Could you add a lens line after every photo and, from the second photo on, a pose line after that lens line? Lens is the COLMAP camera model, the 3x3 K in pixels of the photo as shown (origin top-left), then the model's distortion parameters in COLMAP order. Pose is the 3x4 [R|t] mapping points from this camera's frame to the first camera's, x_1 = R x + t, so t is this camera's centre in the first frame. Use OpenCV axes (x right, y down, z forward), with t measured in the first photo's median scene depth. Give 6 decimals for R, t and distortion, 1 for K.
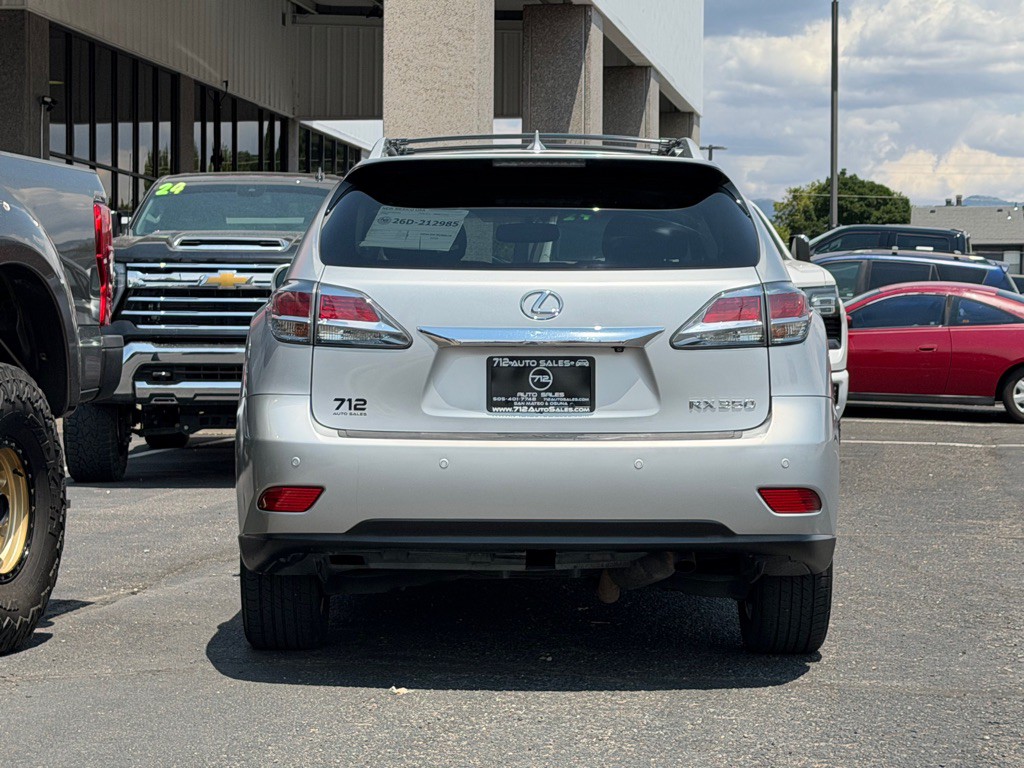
lens RADIAL K [[2267.6, 0, 513.0], [0, 2267.6, 398.9], [0, 0, 1]] dist [0.105012, 0.285137]
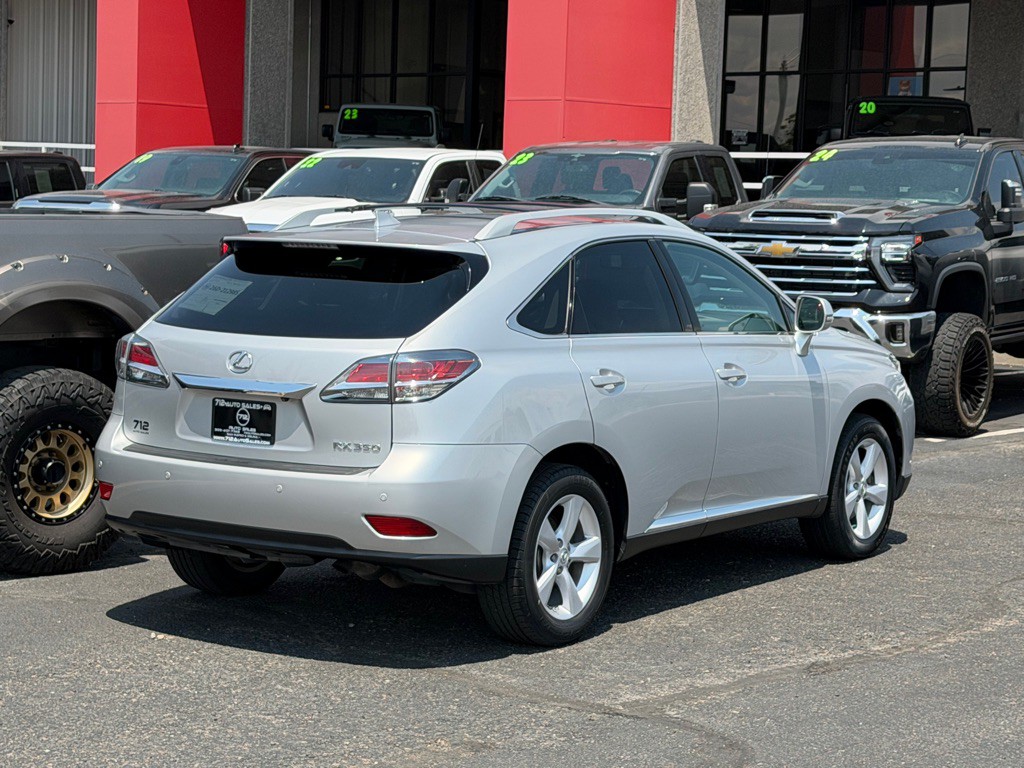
lens RADIAL K [[2256.1, 0, 512.0], [0, 2256.1, 384.0], [0, 0, 1]] dist [0.120241, 0.271725]
pose [[0.819798, 0.064651, -0.568992, 0.802927], [-0.033123, 0.997297, 0.065593, -0.107995], [0.571694, -0.034926, 0.819723, 0.006621]]
